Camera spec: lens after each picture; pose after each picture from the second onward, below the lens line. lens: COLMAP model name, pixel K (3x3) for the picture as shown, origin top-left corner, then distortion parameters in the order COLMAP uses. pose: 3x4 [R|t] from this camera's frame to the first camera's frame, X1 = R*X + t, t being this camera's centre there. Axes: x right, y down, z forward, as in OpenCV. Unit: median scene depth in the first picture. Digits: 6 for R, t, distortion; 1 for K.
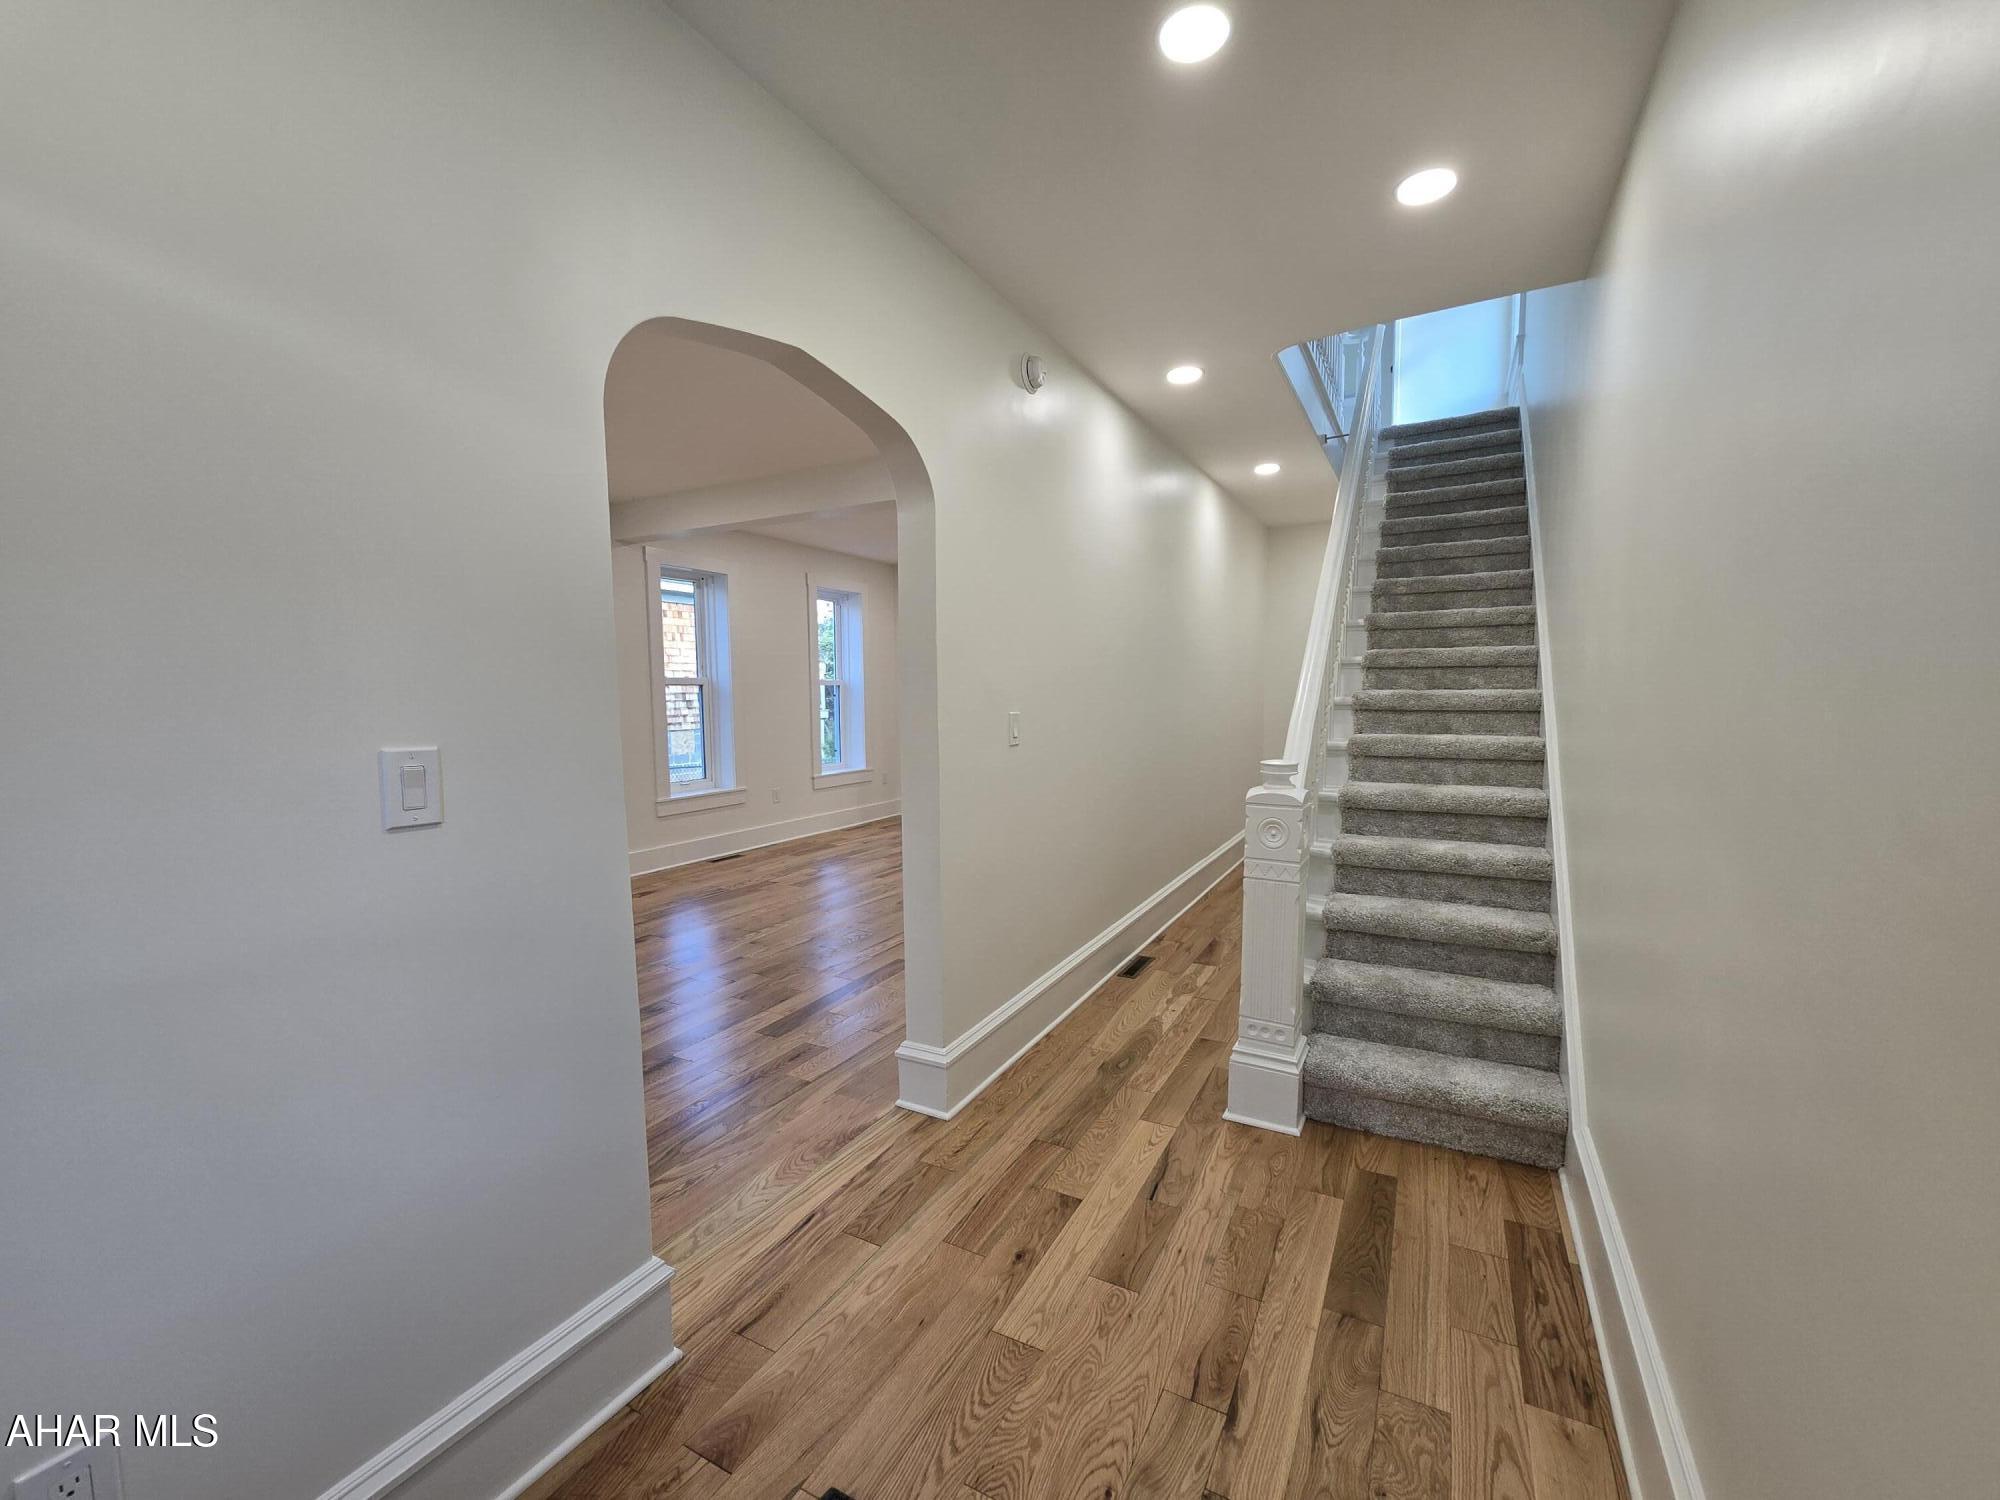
lens RADIAL K [[817.1, 0, 1006.3], [0, 817.1, 765.6], [0, 0, 1]] dist [-0.002307, 0.000697]
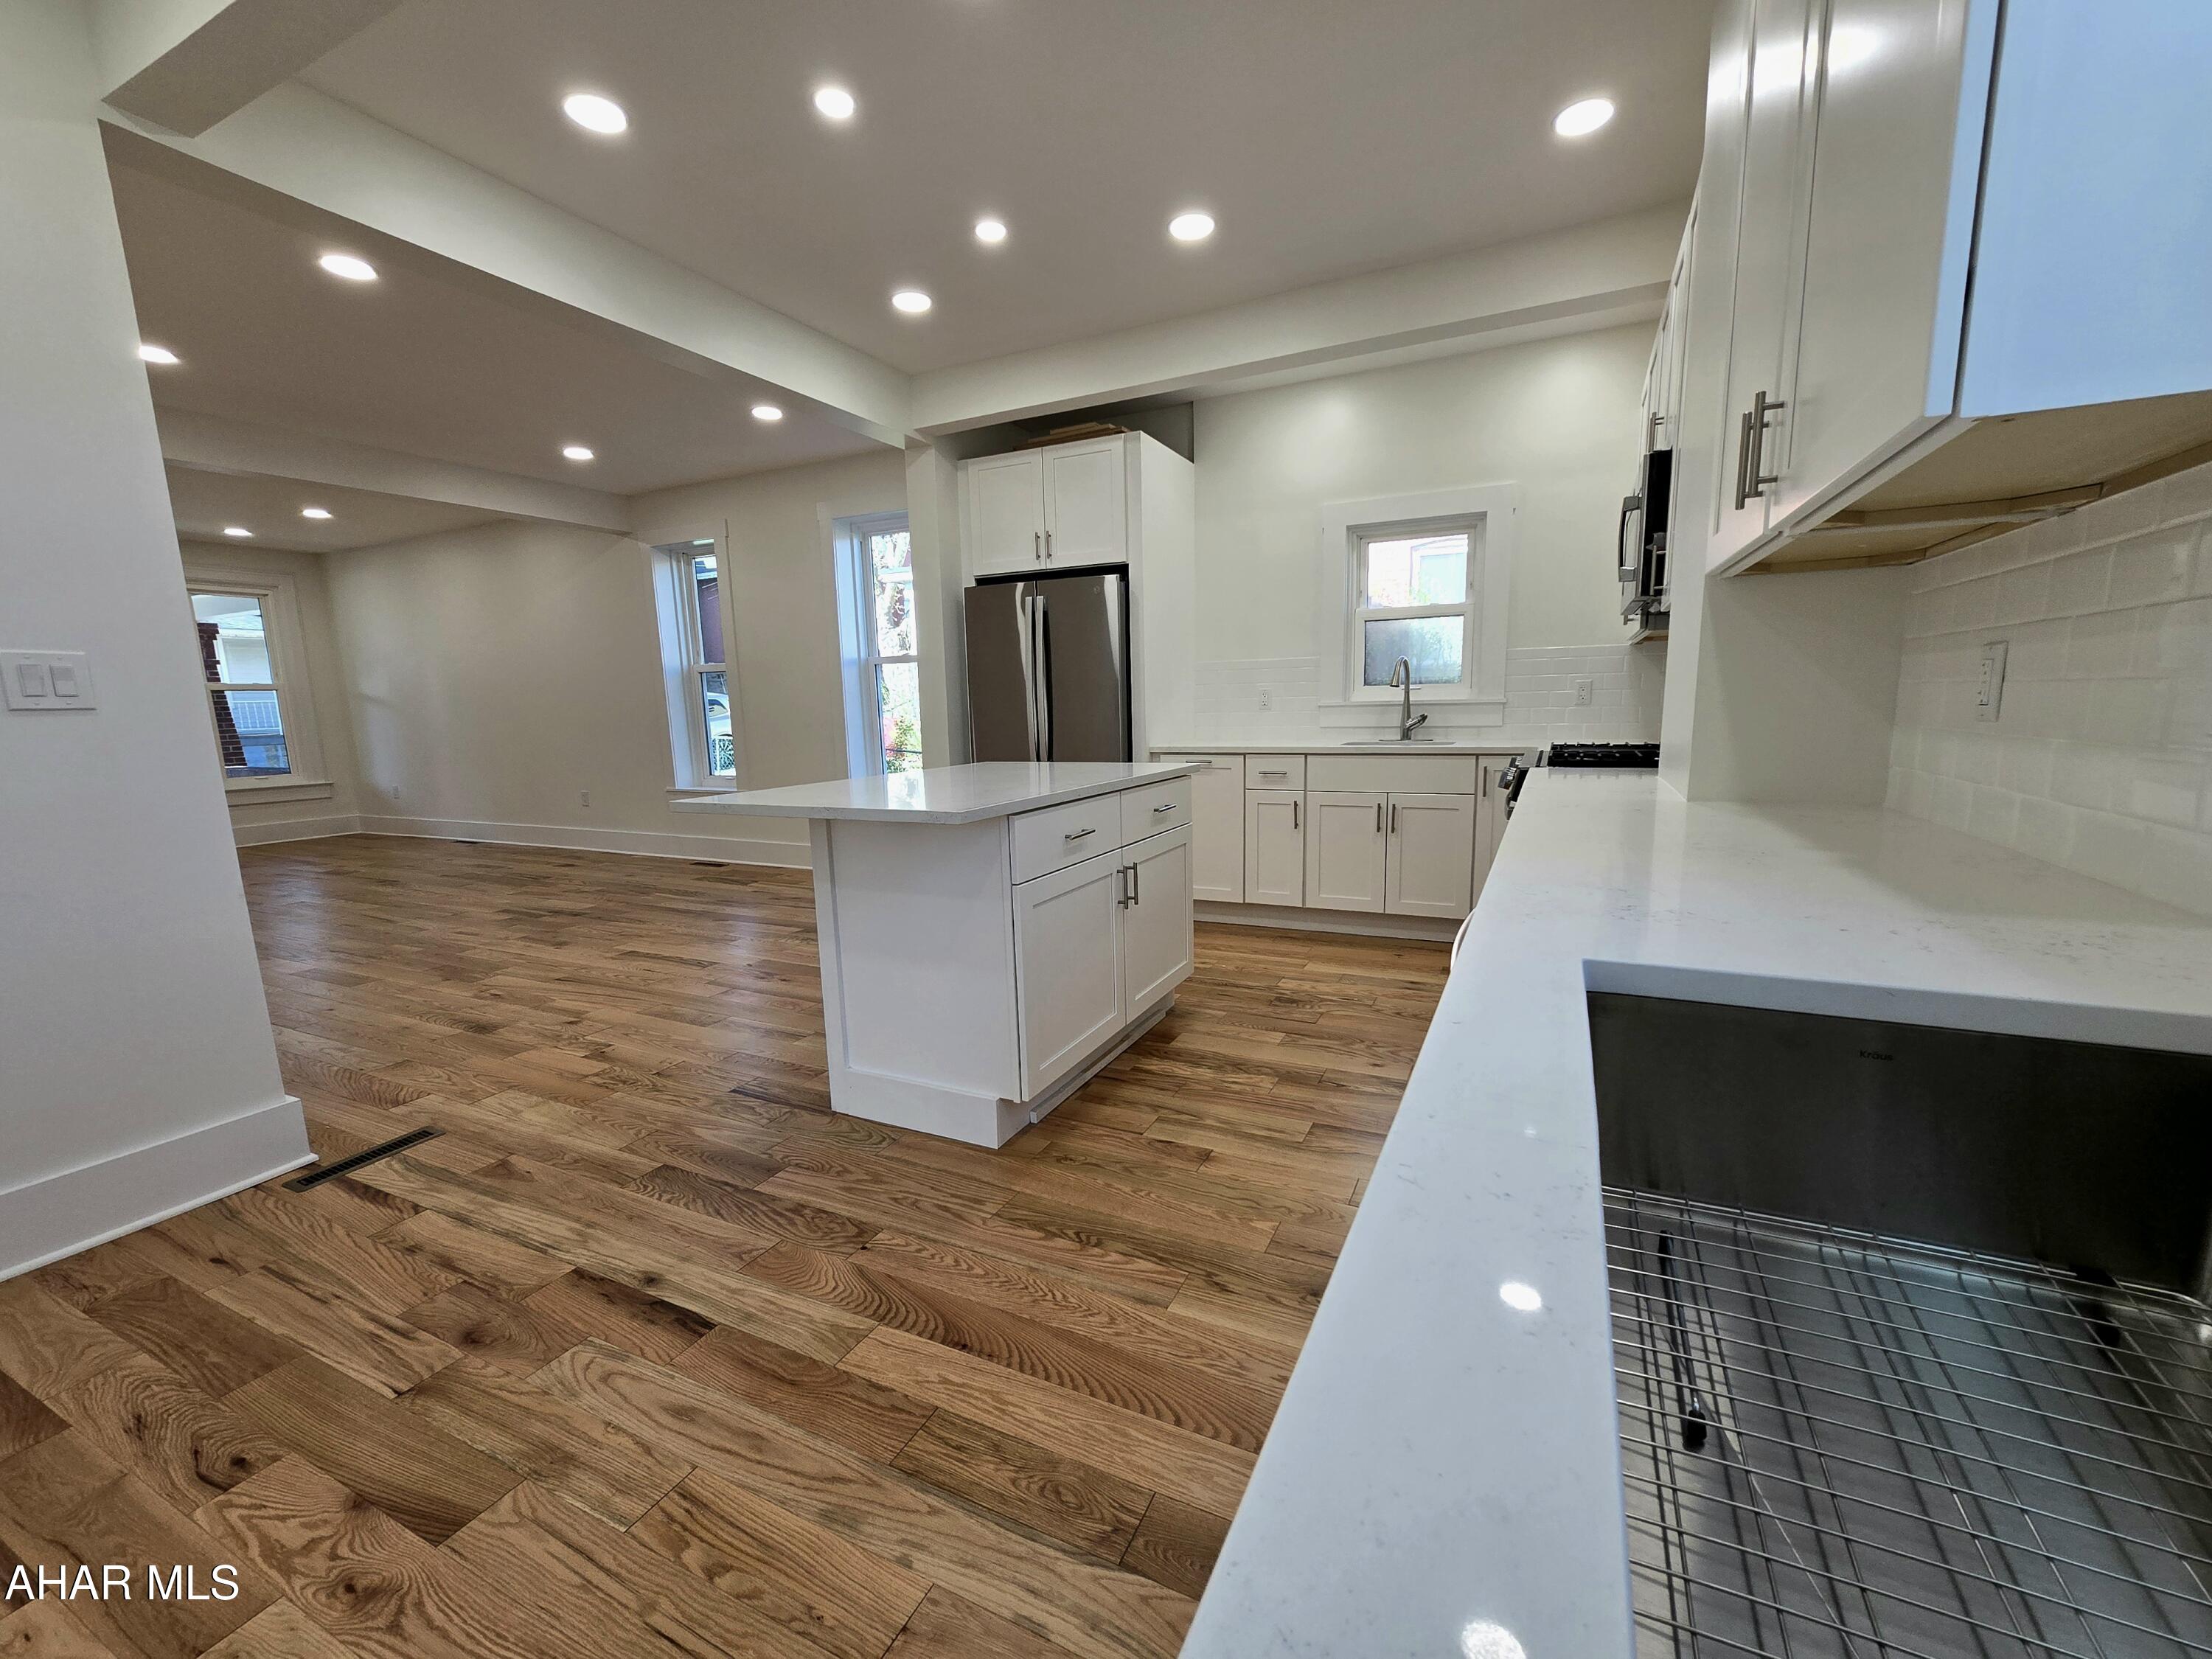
lens RADIAL K [[900.0, 0, 1110.9], [0, 900.0, 850.3], [0, 0, 1]] dist [-0.001729, -0.000096]
pose [[0.039178, 0.171971, -0.984323, 1.575320], [-0.070620, 0.983092, 0.168945, -0.245251], [0.996734, 0.062894, 0.050660, 3.330675]]
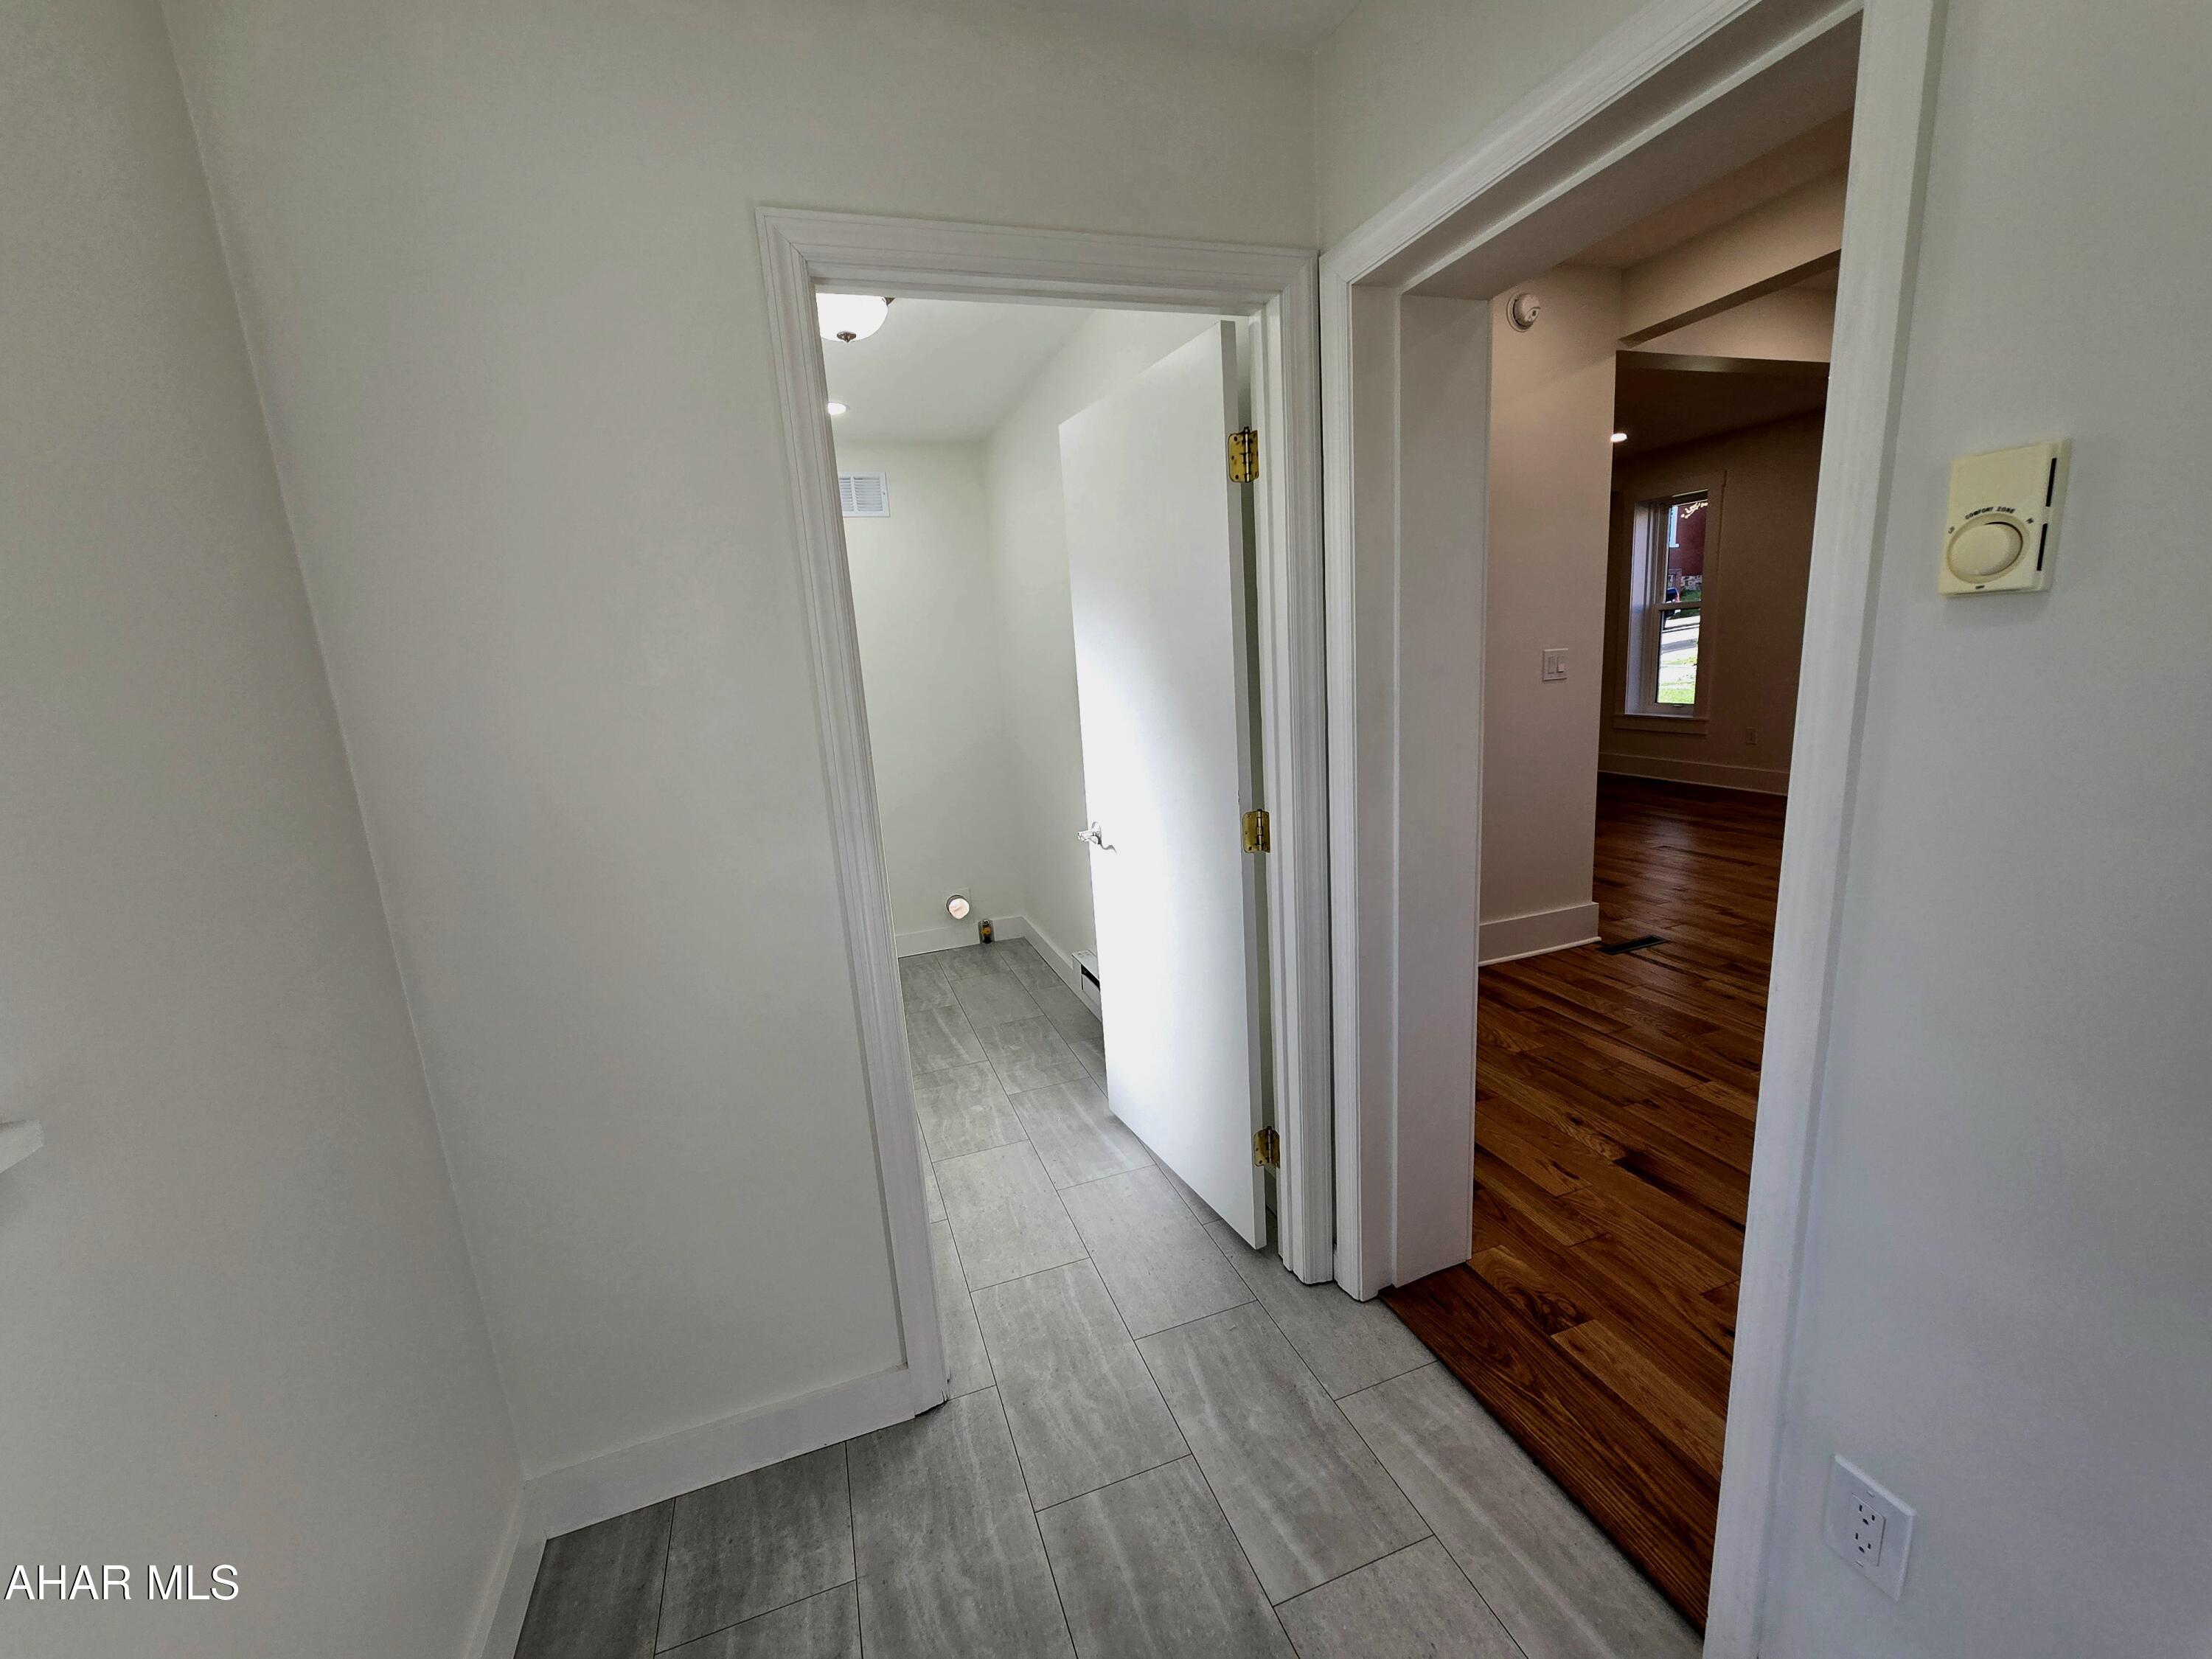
lens RADIAL K [[903.8, 0, 1113.0], [0, 903.8, 846.8], [0, 0, 1]] dist [-0.002307, 0.000697]
pose [[-0.668809, 0.213338, -0.712166, 2.293895], [0.002611, 0.958610, 0.284711, -0.325842], [0.743430, 0.188558, -0.641684, 2.968676]]
